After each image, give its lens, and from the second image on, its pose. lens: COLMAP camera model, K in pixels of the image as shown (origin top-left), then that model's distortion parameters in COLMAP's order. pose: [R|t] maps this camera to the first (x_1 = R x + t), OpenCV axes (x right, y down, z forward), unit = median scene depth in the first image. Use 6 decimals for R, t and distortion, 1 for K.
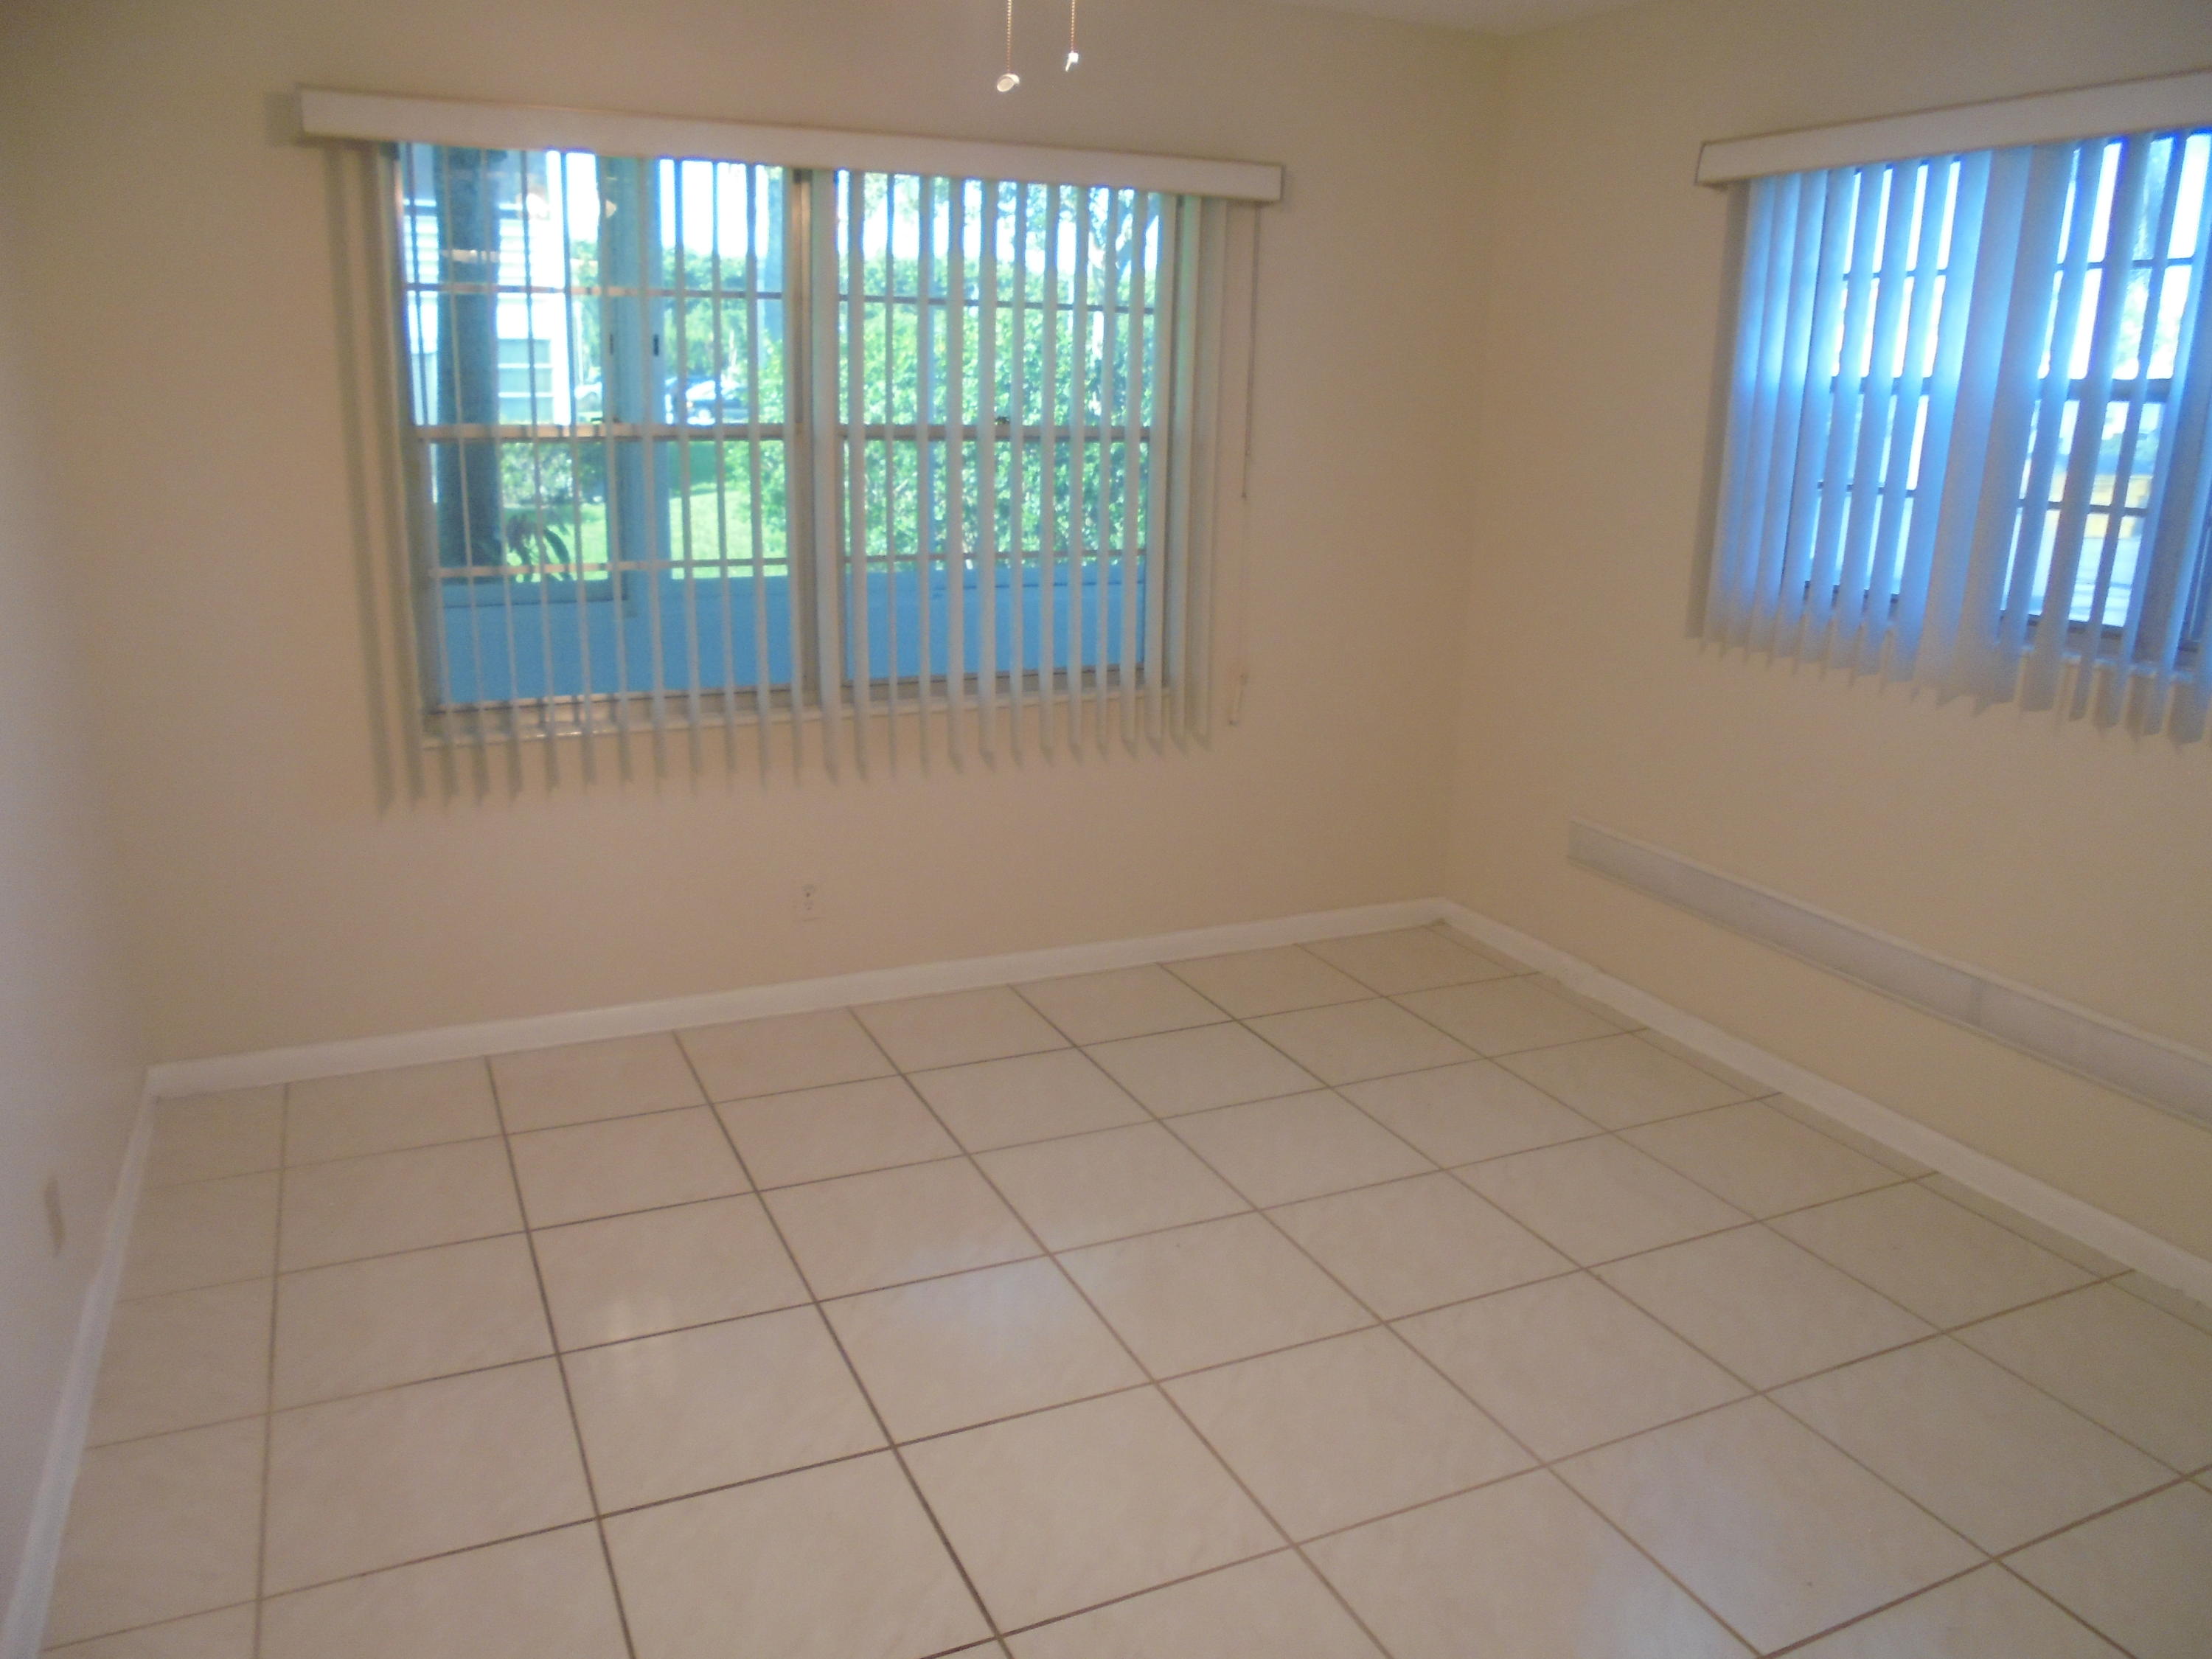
lens RADIAL K [[1646.1, 0, 1114.6], [0, 1646.1, 821.0], [0, 0, 1]] dist [-0.086798, 0.045295]
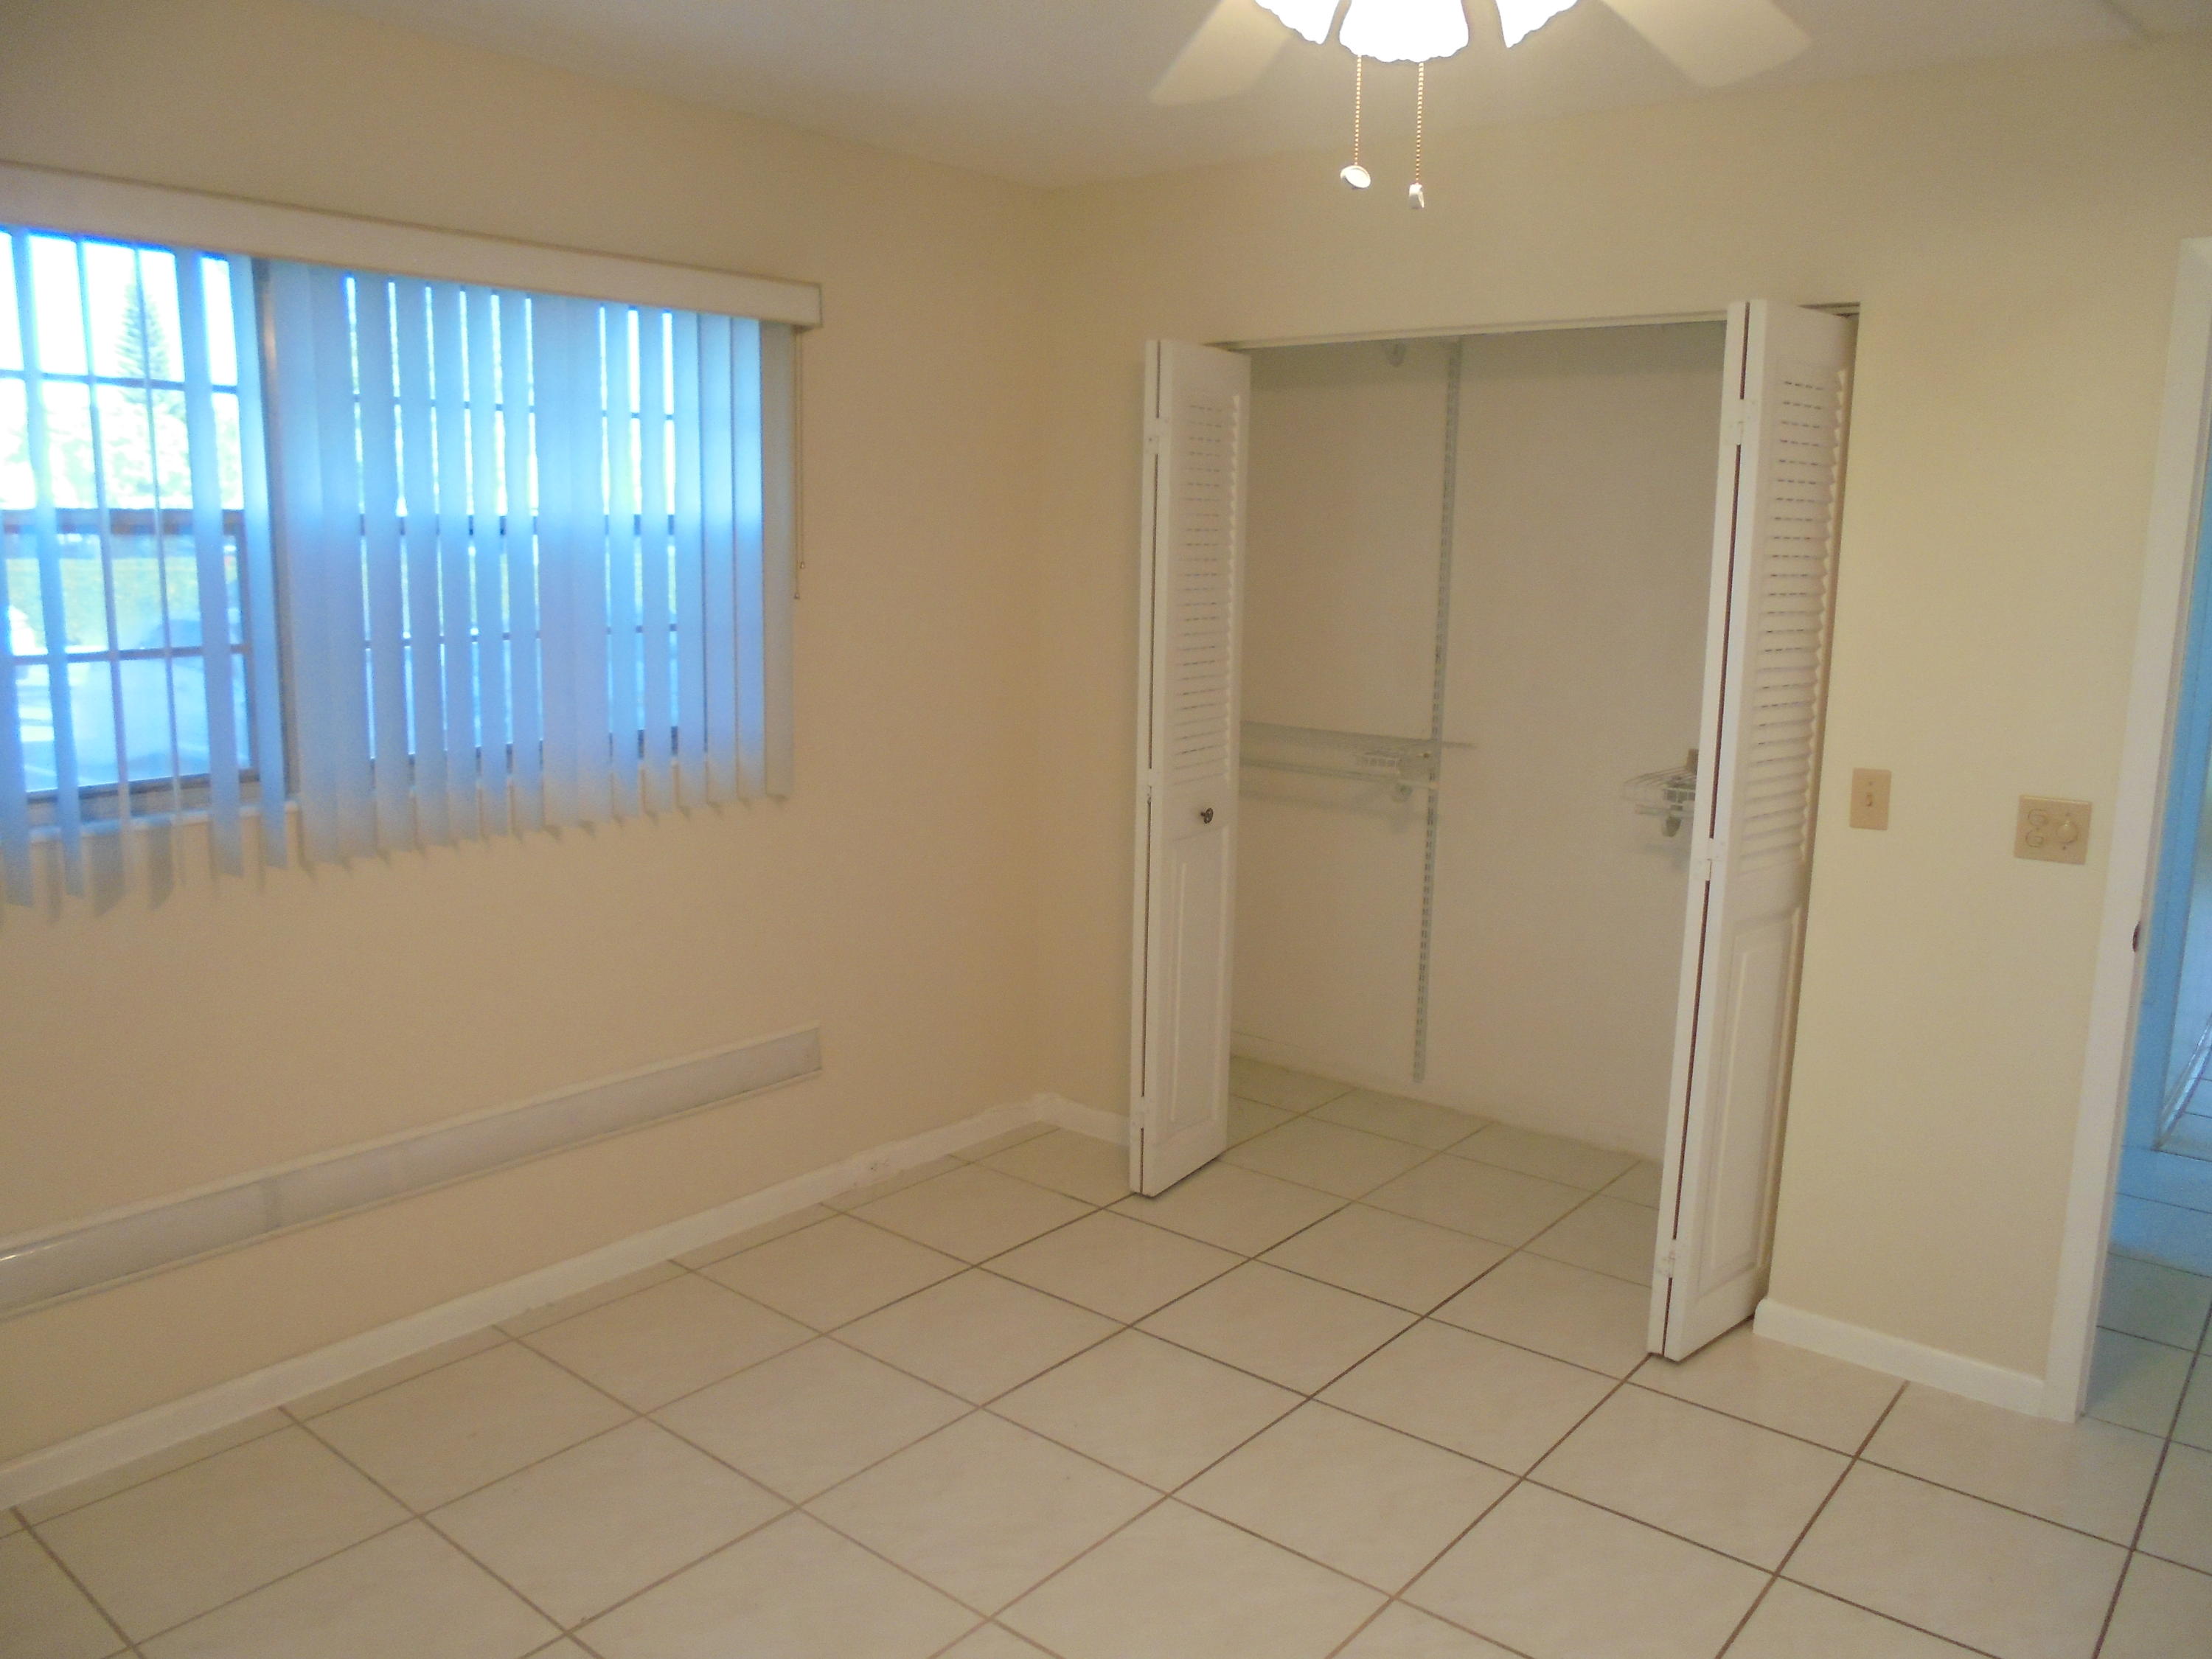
lens RADIAL K [[1646.1, 0, 1120.8], [0, 1646.1, 844.6], [0, 0, 1]] dist [-0.086798, 0.045295]
pose [[-0.429174, -0.183598, 0.884365, -0.570010], [0.221591, 0.927797, 0.300151, -0.324715], [-0.875618, 0.324784, -0.357503, 1.166831]]
